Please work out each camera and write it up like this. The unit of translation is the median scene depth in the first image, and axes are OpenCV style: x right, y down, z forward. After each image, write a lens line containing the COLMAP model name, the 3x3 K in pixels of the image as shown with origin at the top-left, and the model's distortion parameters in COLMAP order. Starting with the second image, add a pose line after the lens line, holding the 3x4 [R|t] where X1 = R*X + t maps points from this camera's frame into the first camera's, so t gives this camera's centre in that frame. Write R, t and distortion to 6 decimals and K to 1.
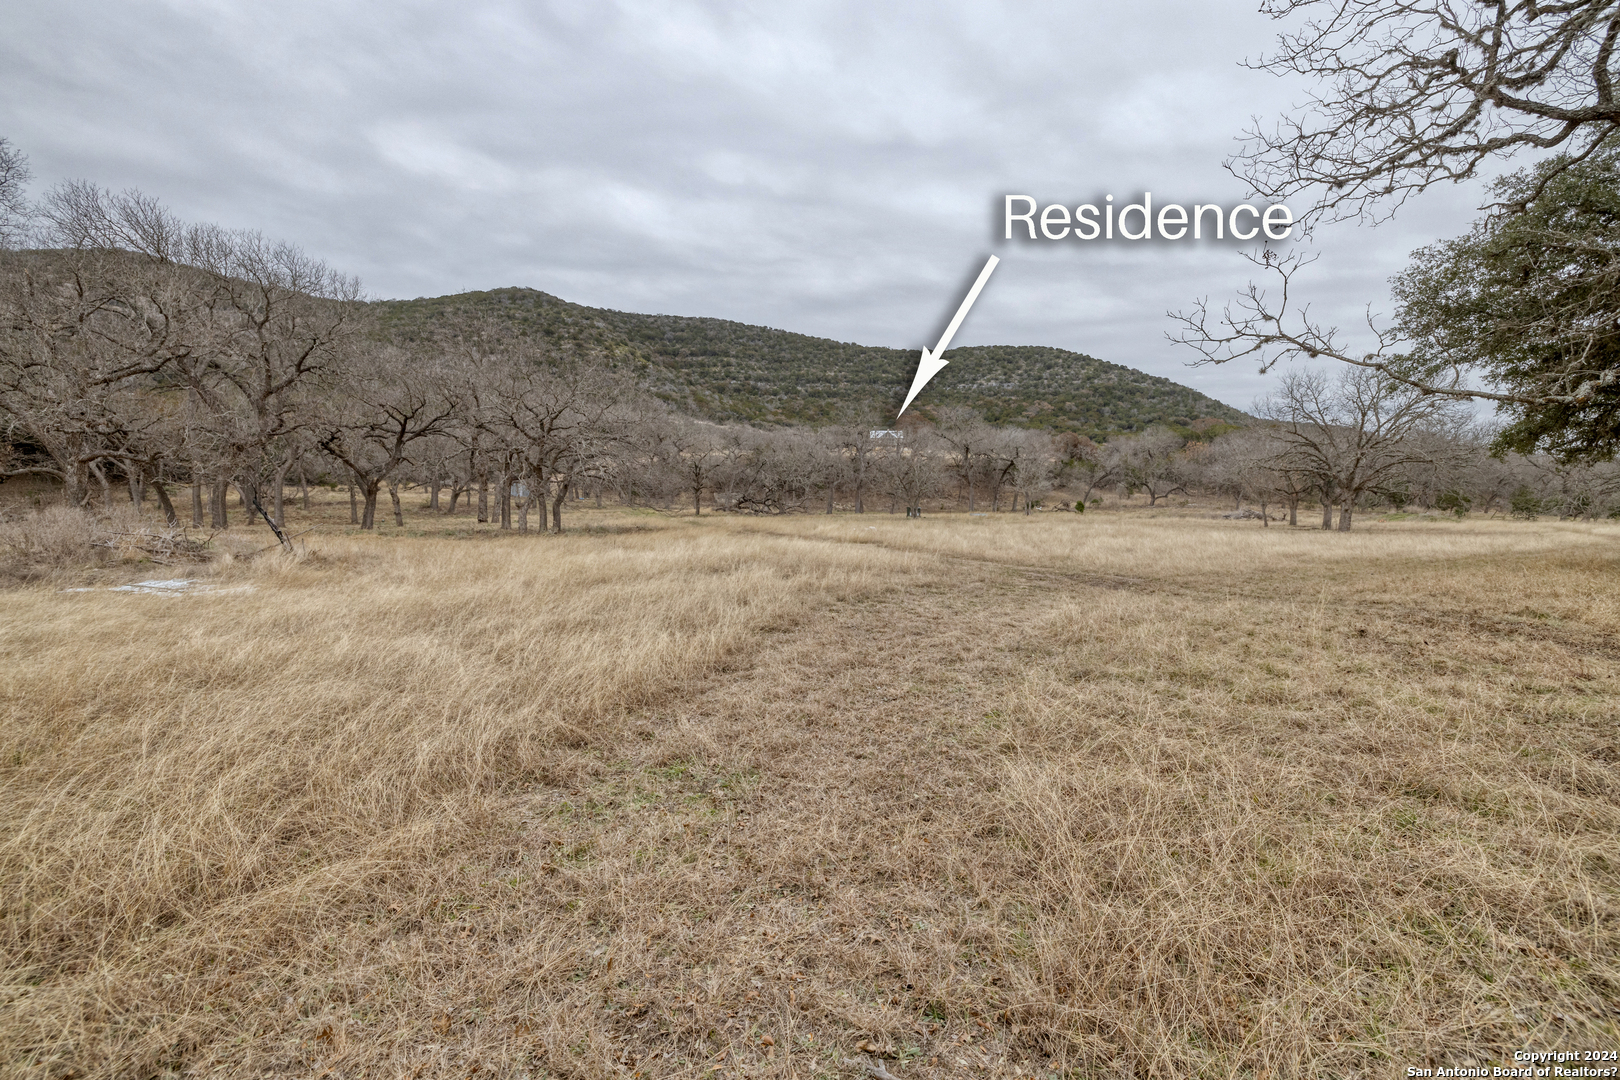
lens RADIAL K [[671.1, 0, 810.0], [0, 671.1, 540.0], [0, 0, 1]] dist [-0.005533, 0.000044]
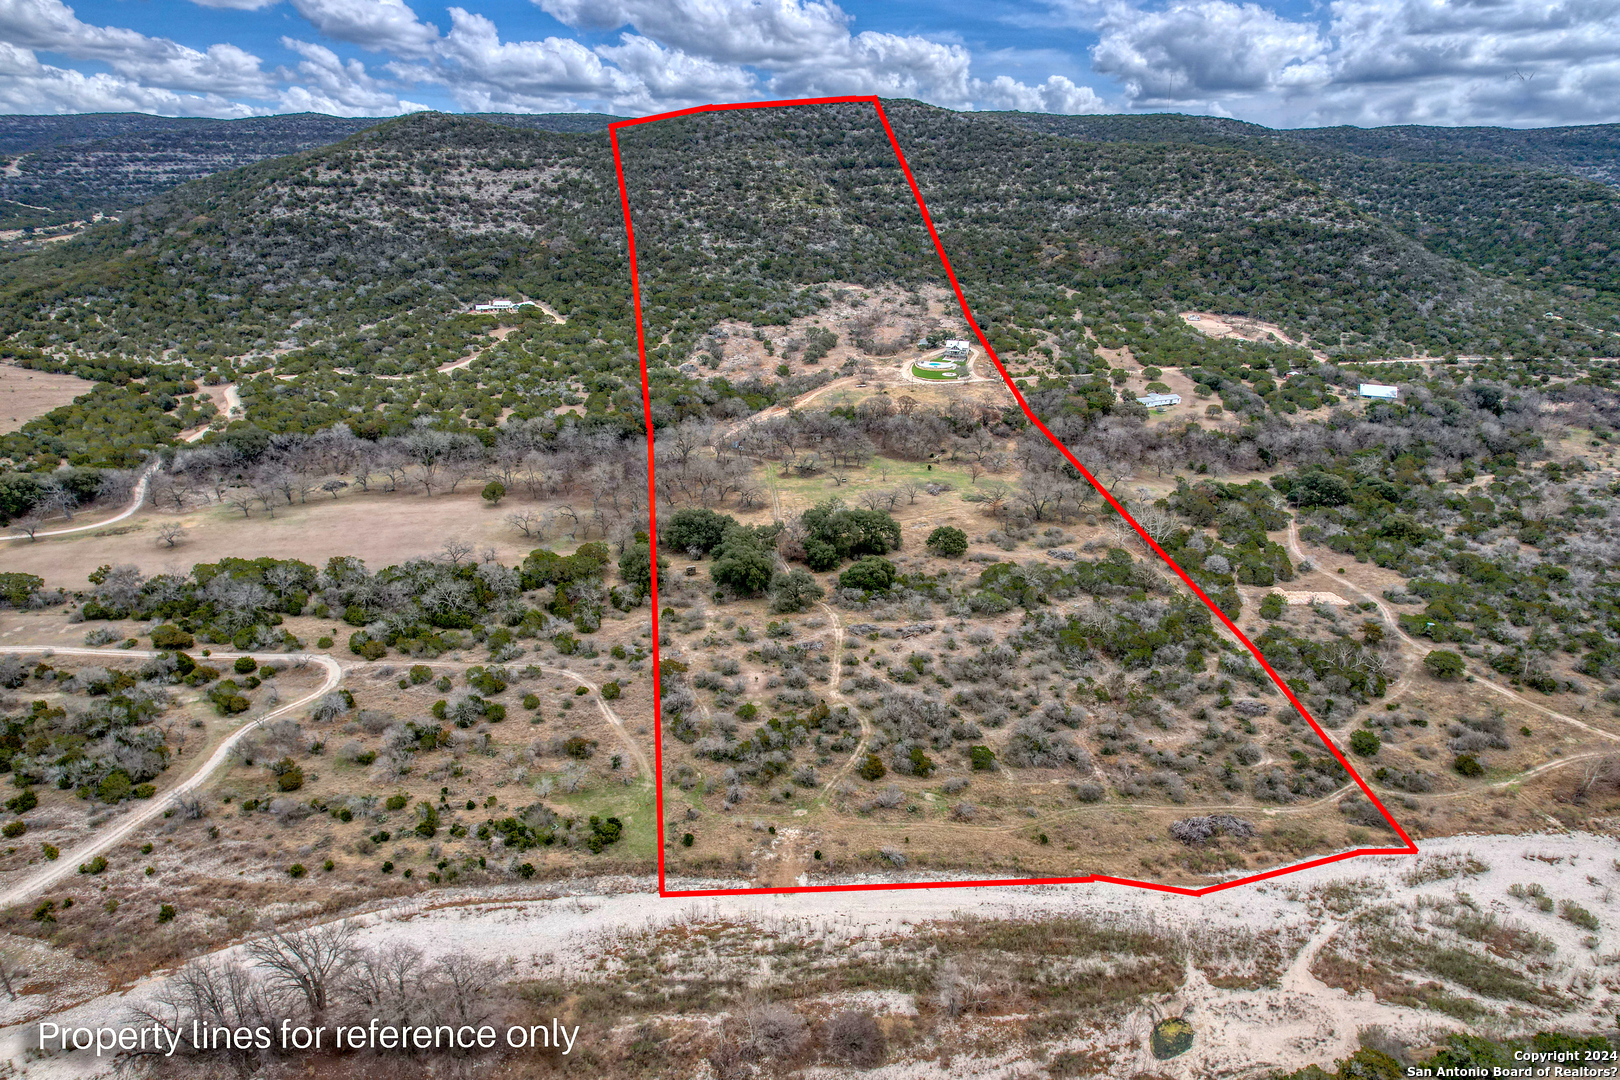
lens RADIAL K [[1053.3, 0, 810.0], [0, 1053.3, 540.0], [0, 0, 1]] dist [-0.089170, 0.084781]
pose [[0.957492, 0.104751, -0.268769, 0.228591], [-0.020651, 0.954236, 0.298340, -0.206592], [0.287721, -0.280108, 0.915836, -0.644911]]
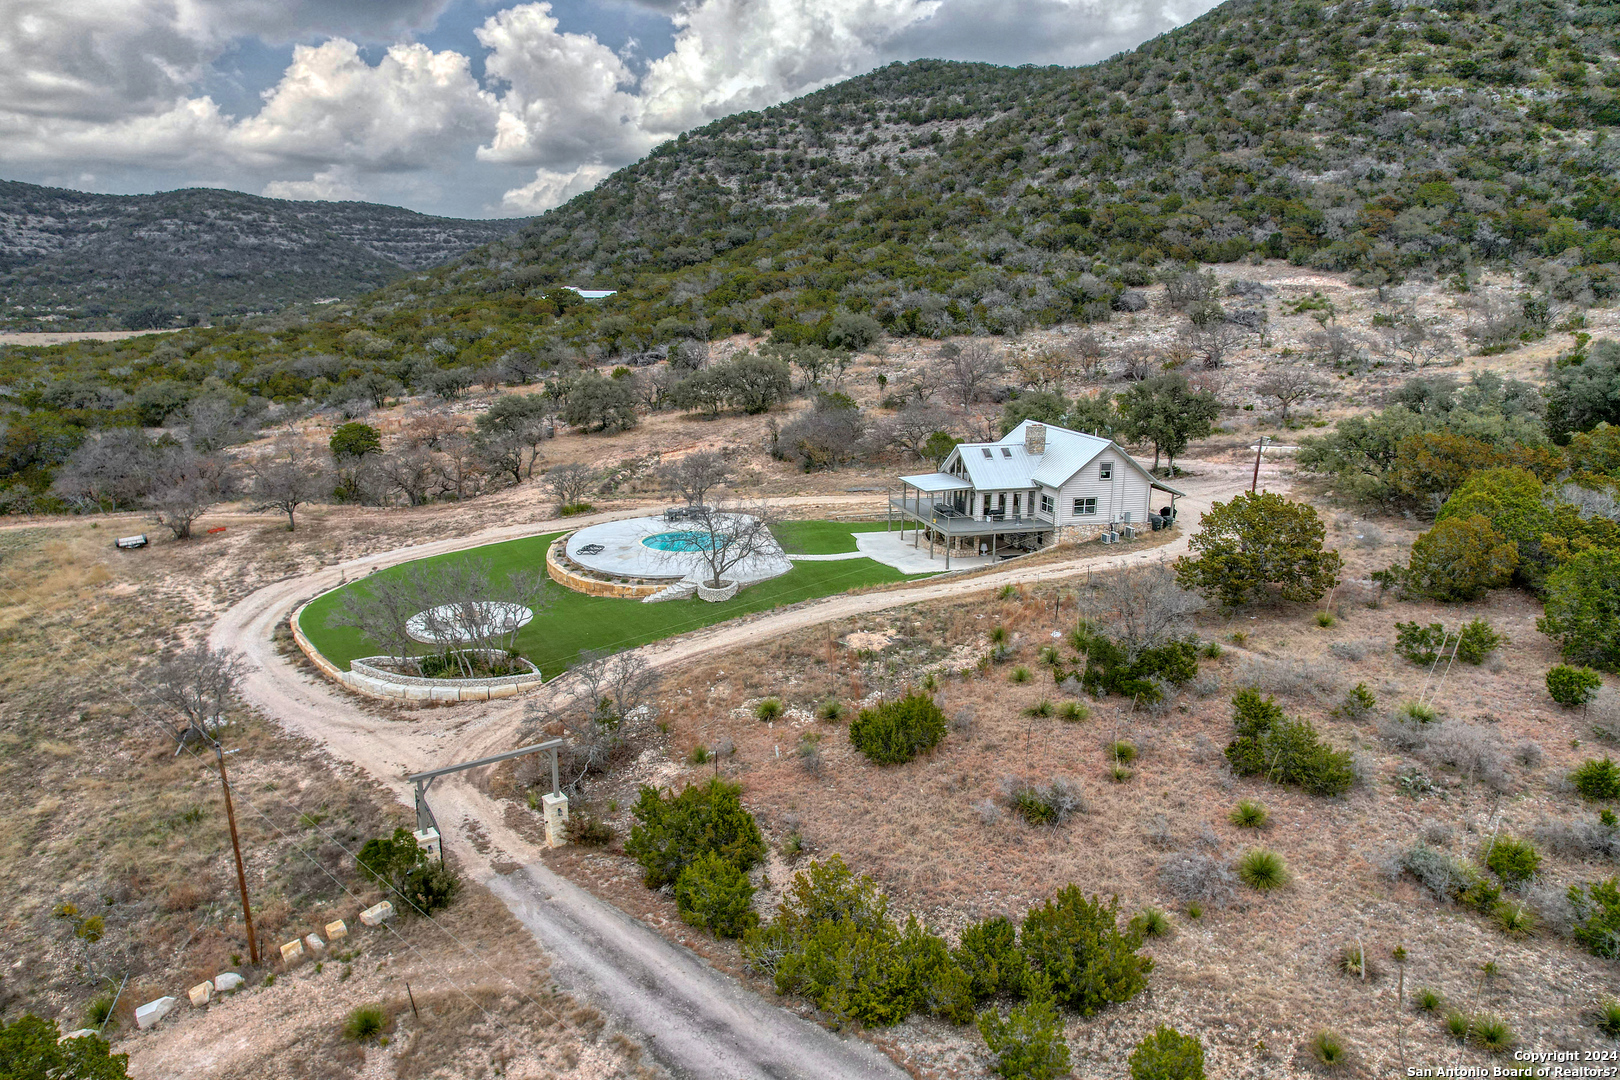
lens RADIAL K [[1041.5, 0, 810.0], [0, 1041.5, 540.0], [0, 0, 1]] dist [-0.080719, 0.075786]
pose [[0.291749, 0.219415, -0.930988, 0.184231], [-0.073394, 0.975599, 0.206929, -0.091213], [0.953675, 0.007957, 0.300734, 0.409500]]
